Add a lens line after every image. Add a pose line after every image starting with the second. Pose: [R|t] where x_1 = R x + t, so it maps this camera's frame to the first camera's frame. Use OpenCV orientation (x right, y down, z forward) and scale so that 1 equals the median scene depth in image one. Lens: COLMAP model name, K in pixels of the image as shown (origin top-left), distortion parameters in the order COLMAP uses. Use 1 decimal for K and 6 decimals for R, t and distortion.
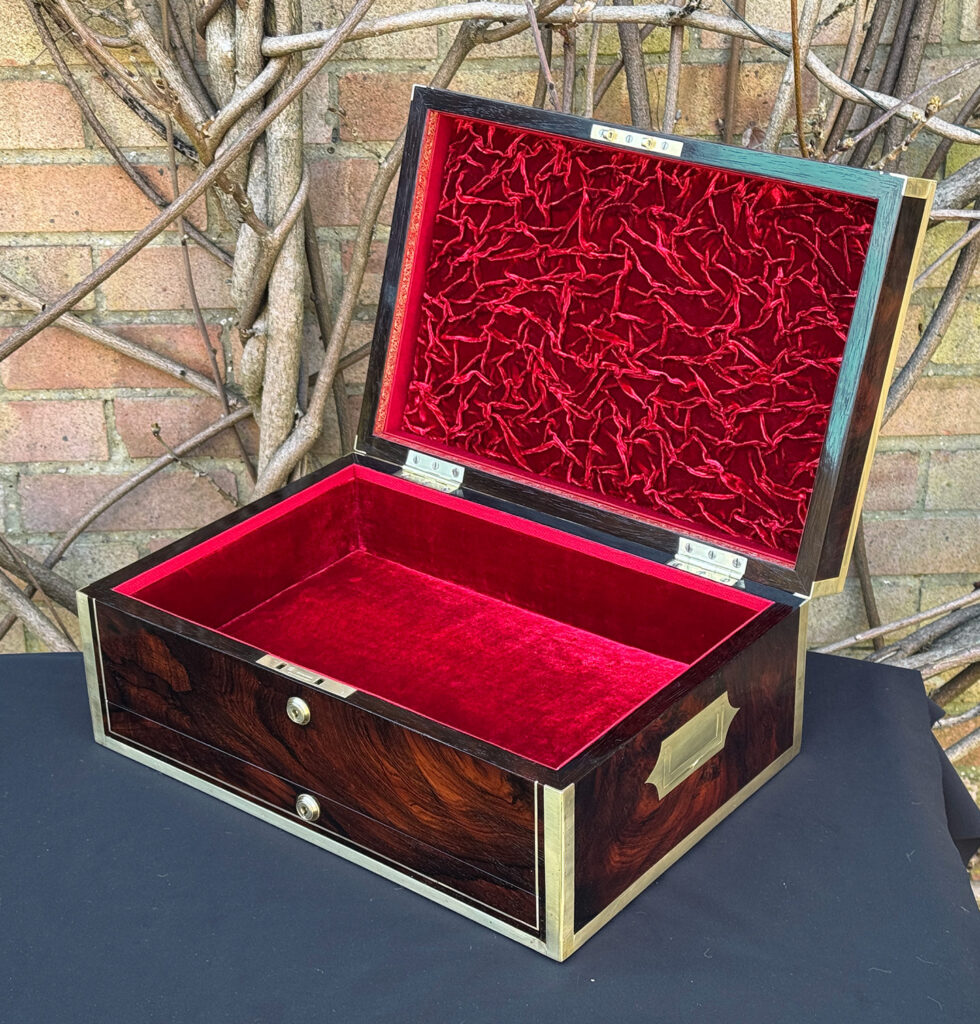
lens RADIAL K [[1993.7, 0, 490.0], [0, 1993.7, 512.0], [0, 0, 1]] dist [0.147081, -0.200413]
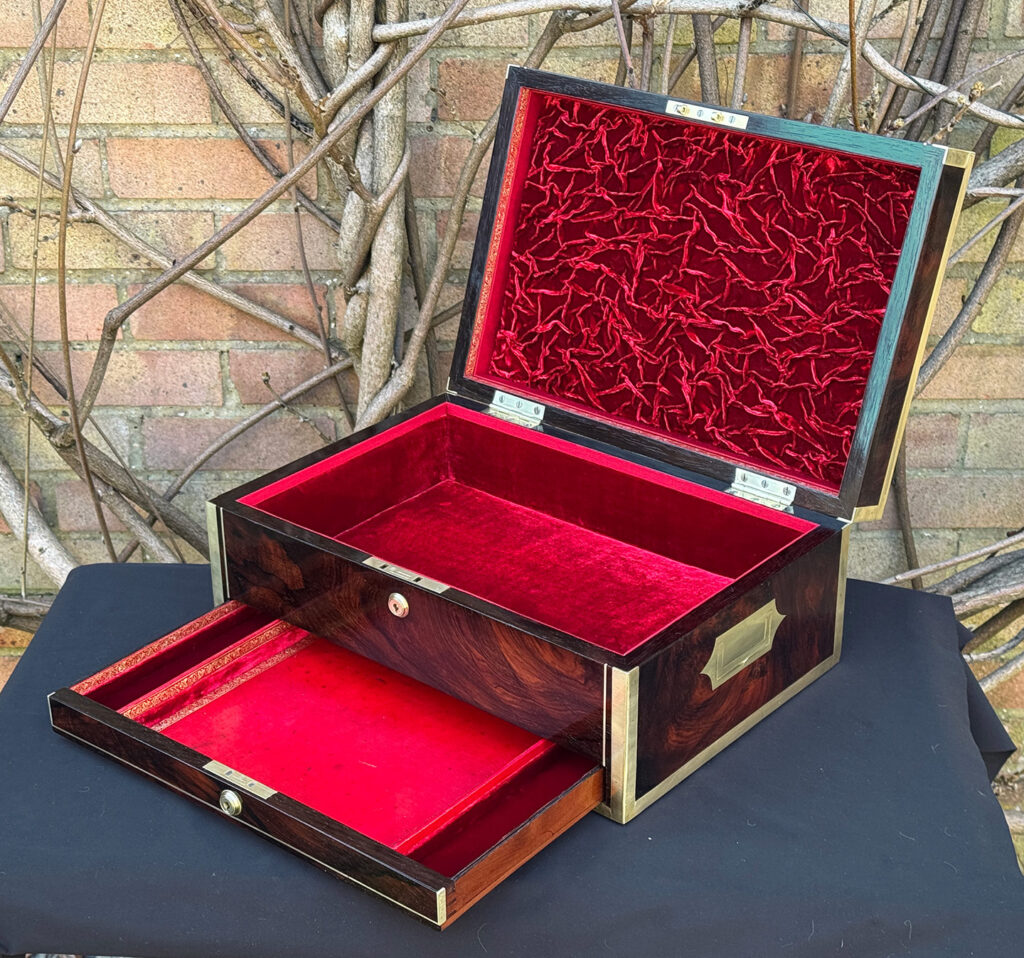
lens RADIAL K [[1934.2, 0, 462.0], [0, 1934.2, 502.5], [0, 0, 1]] dist [0.119713, -0.080495]
pose [[0.998595, 0.024708, -0.046880, -0.007008], [-0.024948, 0.999678, -0.004533, 0.037690], [0.046753, 0.005696, 0.998890, -0.089872]]
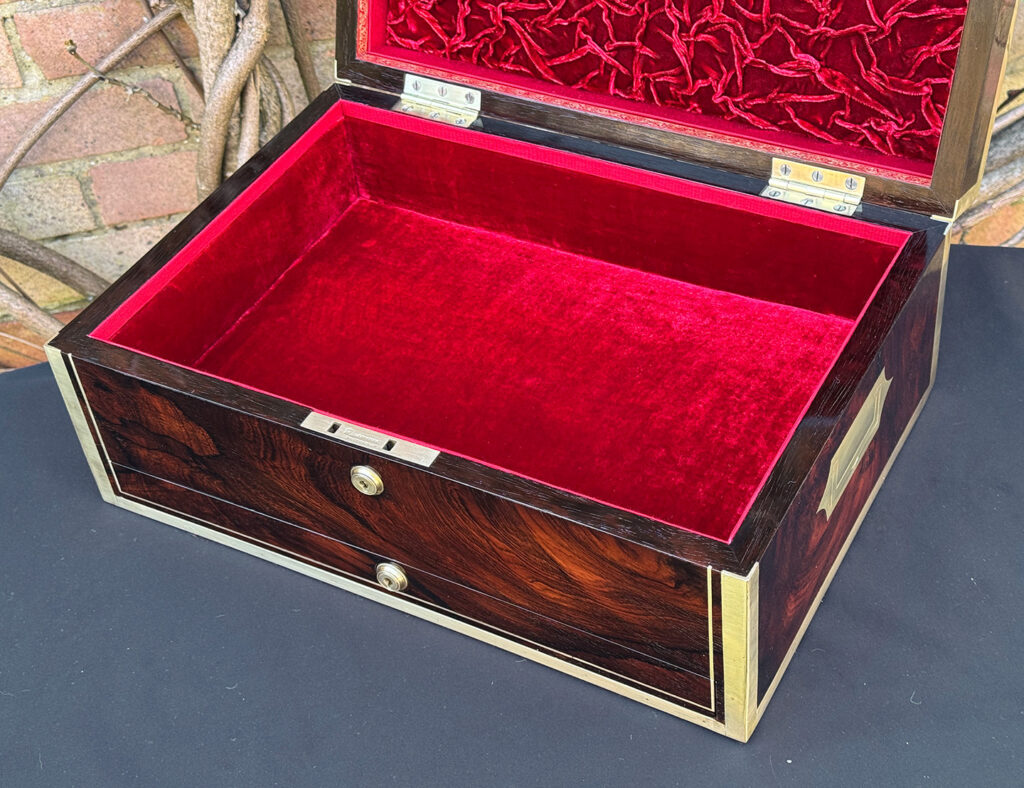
lens RADIAL K [[1650.7, 0, 515.1], [0, 1650.7, 406.3], [0, 0, 1]] dist [0.183547, -0.336468]
pose [[0.985067, -0.159194, 0.065581, -0.063614], [0.134972, 0.950494, 0.279900, -0.087775], [-0.106893, -0.266869, 0.957786, 0.309605]]
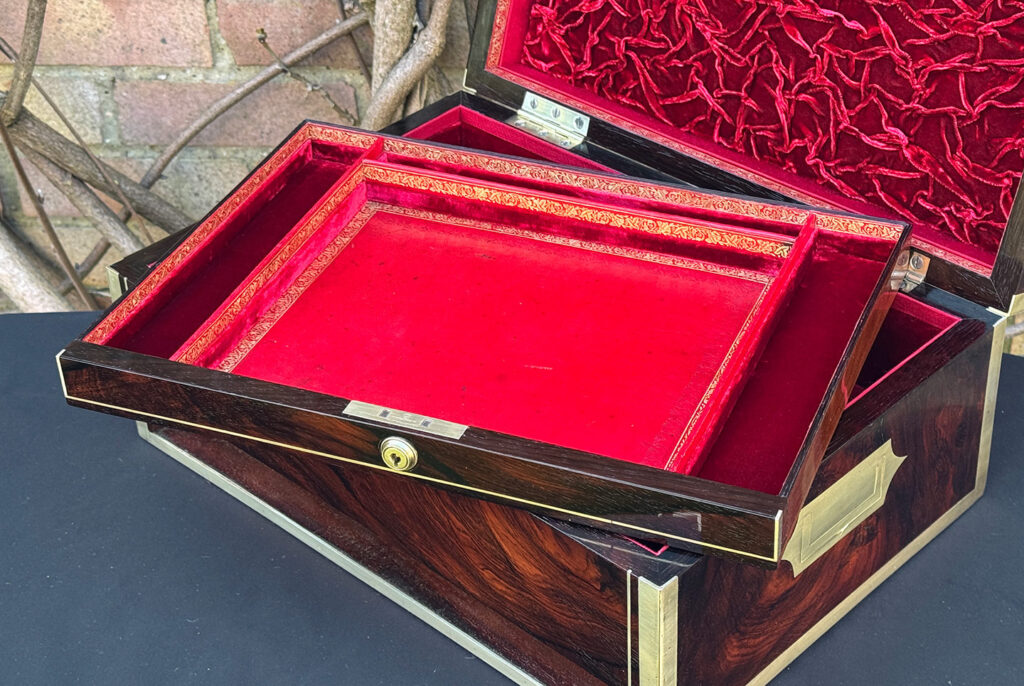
lens RADIAL K [[1918.6, 0, 514.1], [0, 1918.6, 328.2], [0, 0, 1]] dist [0.139239, -0.024818]
pose [[0.994525, 0.041738, -0.095804, 0.035397], [-0.027339, 0.988764, 0.146967, -0.051744], [0.100862, -0.143543, 0.984491, 0.204738]]
